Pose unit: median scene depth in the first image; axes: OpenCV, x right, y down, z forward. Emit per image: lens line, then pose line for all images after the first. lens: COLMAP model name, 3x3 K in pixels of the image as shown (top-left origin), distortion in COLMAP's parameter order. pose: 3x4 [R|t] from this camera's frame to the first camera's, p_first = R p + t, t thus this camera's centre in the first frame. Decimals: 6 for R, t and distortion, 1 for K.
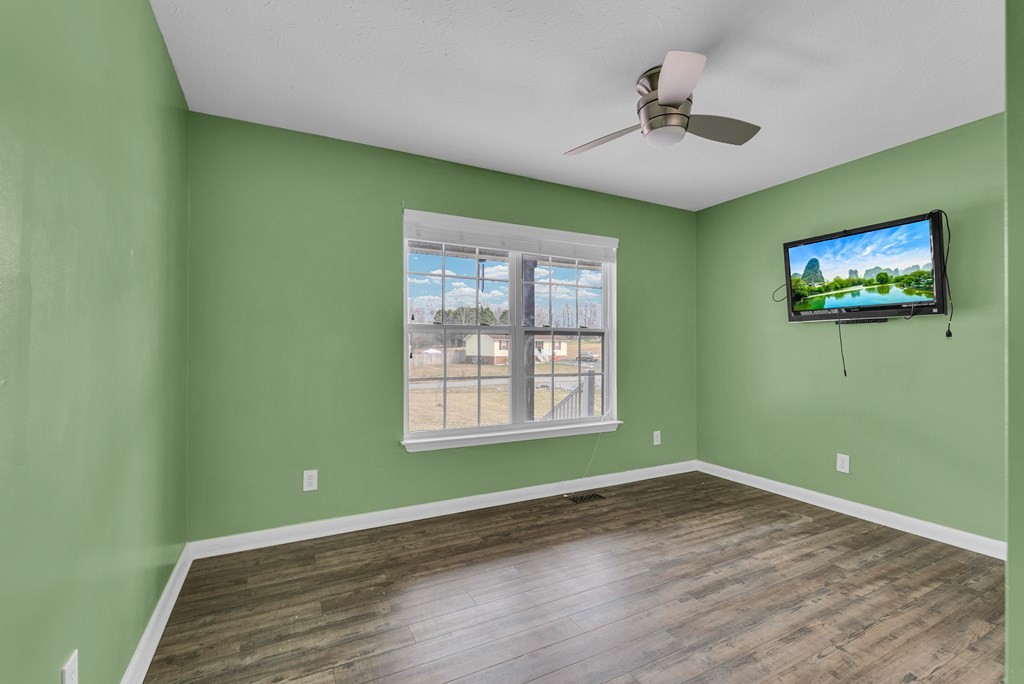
lens RADIAL K [[454.6, 0, 511.4], [0, 454.6, 344.7], [0, 0, 1]] dist [-0.005355, -0.000012]
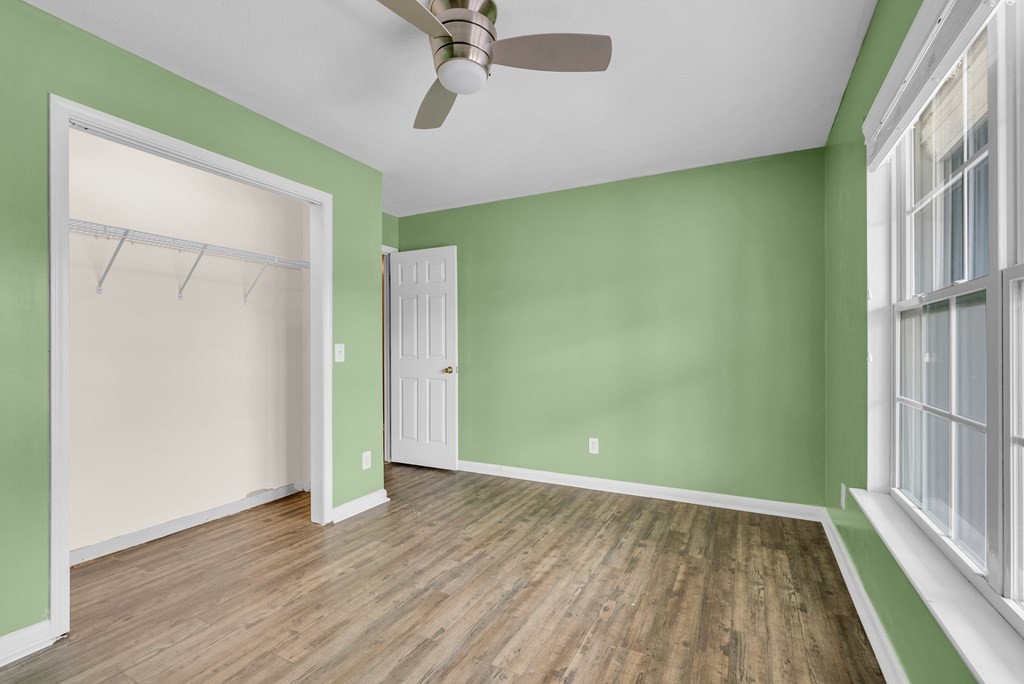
lens RADIAL K [[454.6, 0, 511.5], [0, 454.6, 346.0], [0, 0, 1]] dist [-0.005355, -0.000012]
pose [[-0.818438, 0.001661, -0.574592, 0.752829], [0.008201, 0.999928, -0.008791, 0.019745], [0.574536, -0.011907, -0.818393, 1.764539]]
